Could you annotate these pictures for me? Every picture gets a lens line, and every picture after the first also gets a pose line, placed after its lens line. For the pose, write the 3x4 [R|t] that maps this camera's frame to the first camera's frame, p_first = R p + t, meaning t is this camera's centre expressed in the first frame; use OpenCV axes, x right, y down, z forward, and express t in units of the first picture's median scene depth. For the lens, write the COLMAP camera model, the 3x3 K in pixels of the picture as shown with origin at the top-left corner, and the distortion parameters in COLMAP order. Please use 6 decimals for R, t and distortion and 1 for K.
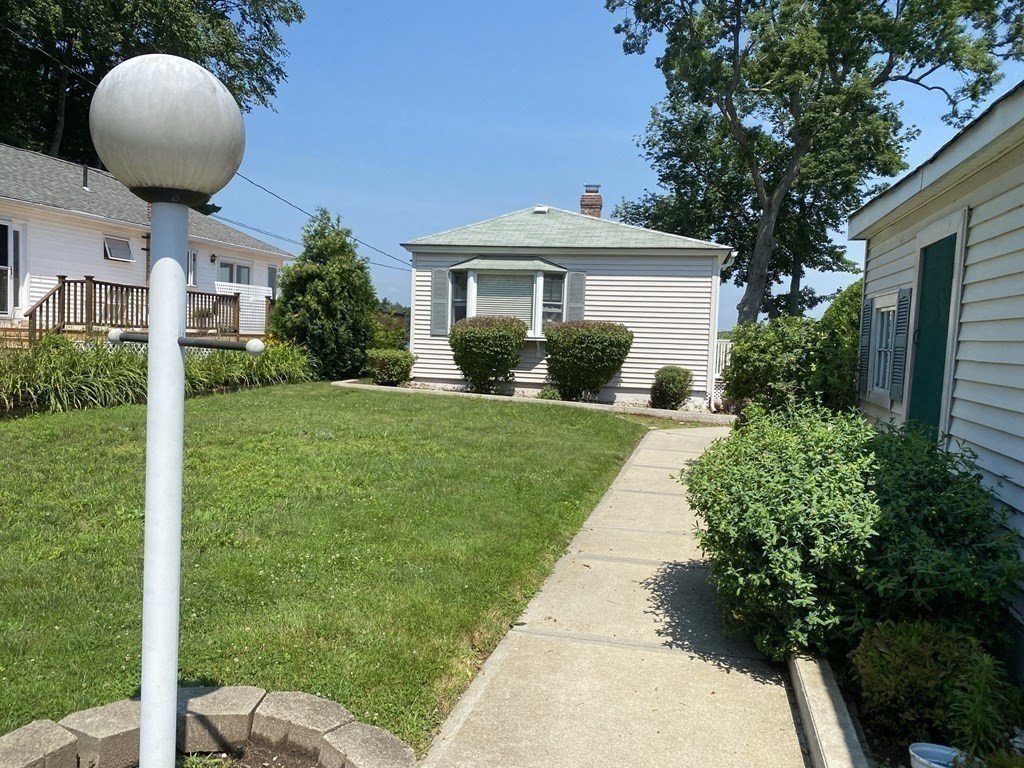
lens RADIAL K [[785.3, 0, 511.1], [0, 785.3, 384.2], [0, 0, 1]] dist [0.000216, -0.000281]
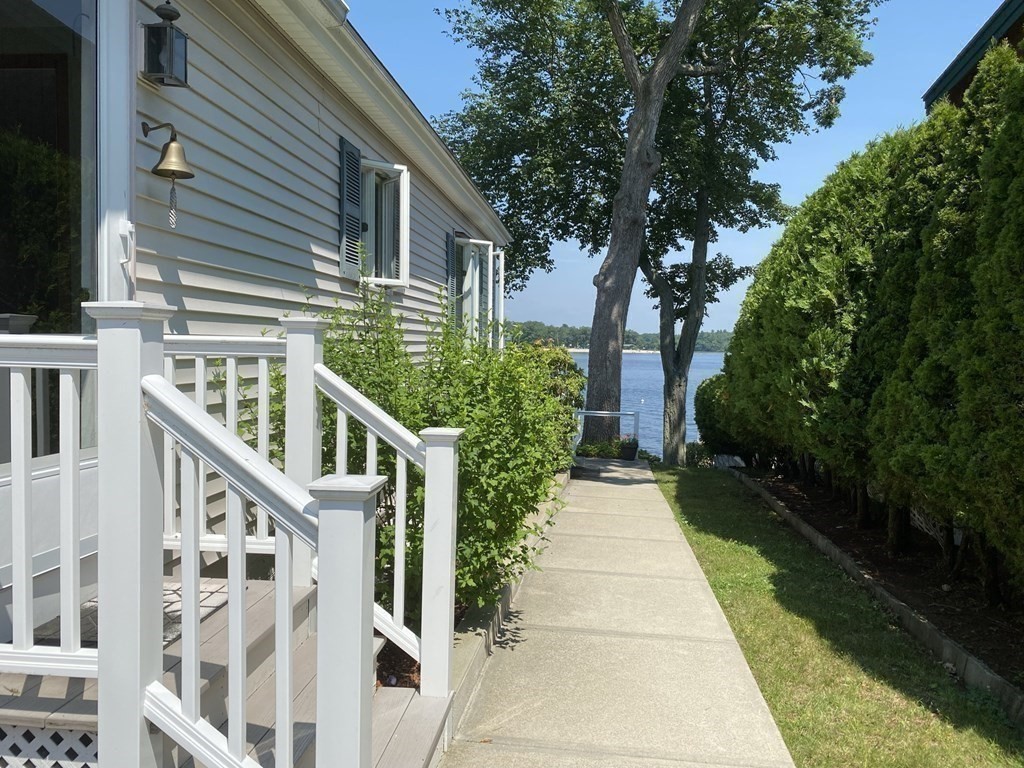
lens RADIAL K [[785.3, 0, 512.7], [0, 785.3, 383.5], [0, 0, 1]] dist [0.000216, -0.000281]
pose [[0.995272, -0.022008, 0.094604, 0.158838], [0.022981, 0.999694, -0.009204, -0.021179], [-0.094373, 0.011335, 0.995472, 0.413895]]
